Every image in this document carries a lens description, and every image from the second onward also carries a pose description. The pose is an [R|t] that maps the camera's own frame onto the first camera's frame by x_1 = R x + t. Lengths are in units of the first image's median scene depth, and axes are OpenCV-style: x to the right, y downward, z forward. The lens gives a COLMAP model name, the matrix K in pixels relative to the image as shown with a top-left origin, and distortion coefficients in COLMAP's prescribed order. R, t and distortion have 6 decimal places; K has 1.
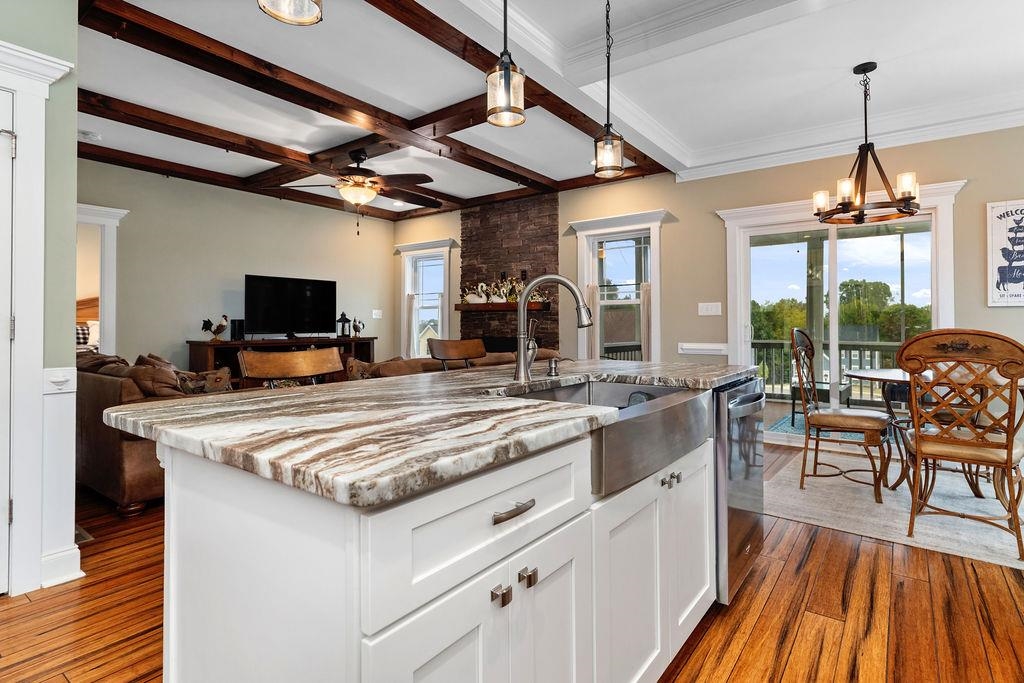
lens RADIAL K [[542.9, 0, 518.0], [0, 542.9, 324.8], [0, 0, 1]] dist [0.004462, 0.000219]
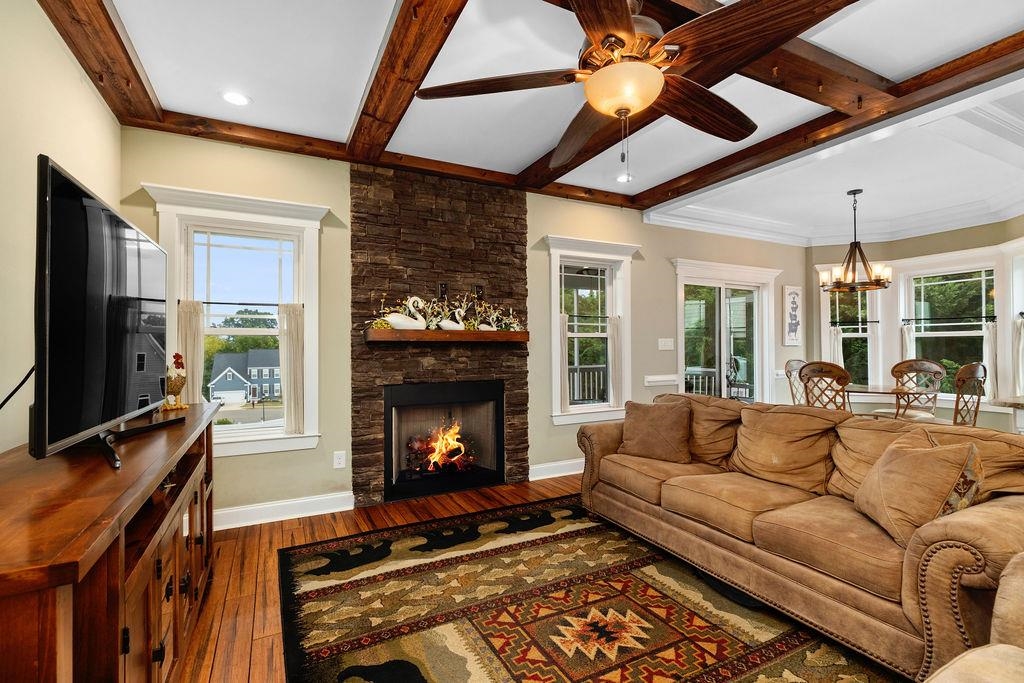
lens RADIAL K [[468.7, 0, 521.6], [0, 468.7, 346.0], [0, 0, 1]] dist [0.003876, -0.000943]
pose [[0.422907, -0.001786, 0.906171, -0.501560], [0.006216, 0.999980, -0.000931, -0.019425], [-0.906152, 0.006026, 0.422909, 0.666209]]
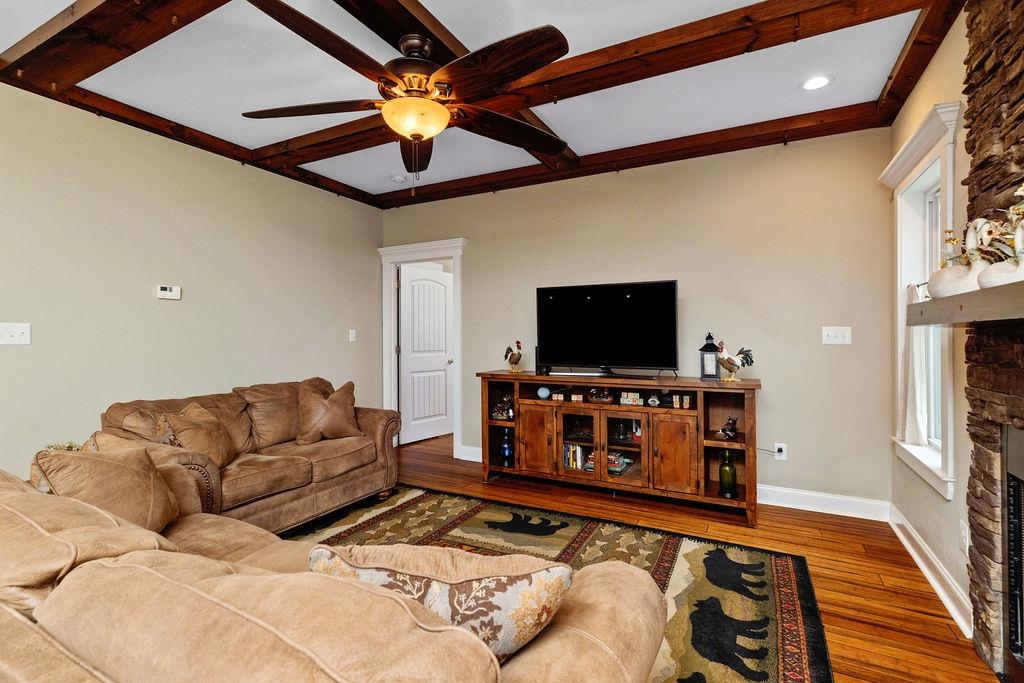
lens RADIAL K [[468.7, 0, 507.3], [0, 468.7, 339.4], [0, 0, 1]] dist [0.003876, -0.000943]
pose [[0.144521, 0.005782, -0.989485, 0.123937], [0.001483, 0.999981, 0.006060, -0.021142], [0.989501, -0.002343, 0.144509, 0.743006]]
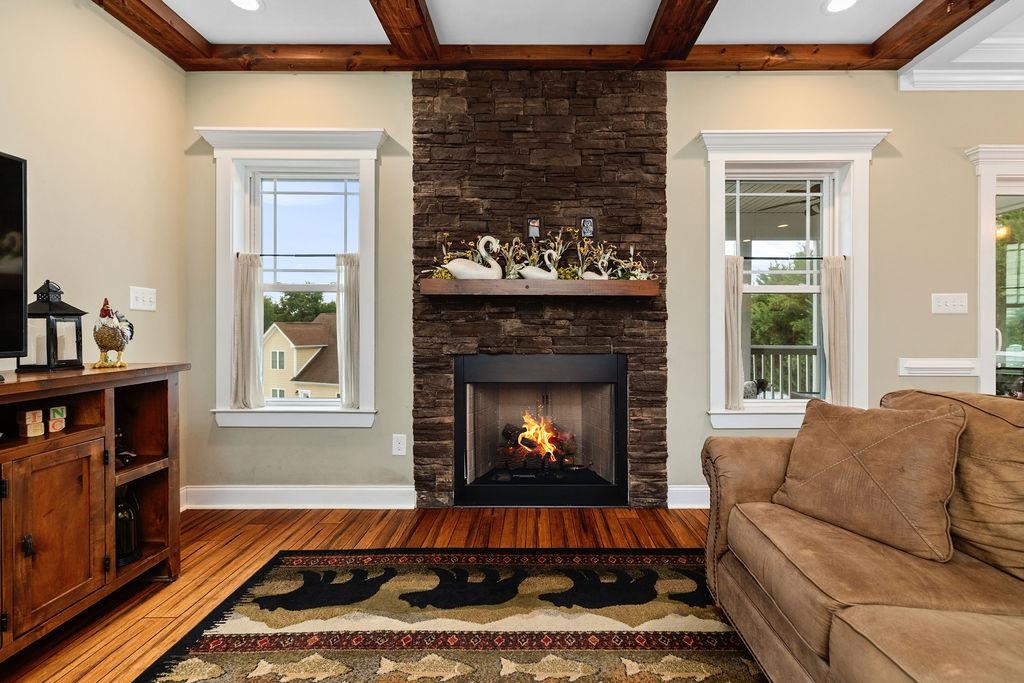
lens RADIAL K [[468.7, 0, 537.8], [0, 468.7, 331.2], [0, 0, 1]] dist [0.003876, -0.000943]
pose [[0.795314, -0.004075, 0.606184, -0.273525], [0.000202, 0.999979, 0.006456, 0.000689], [-0.606198, -0.005012, 0.795298, 0.662593]]
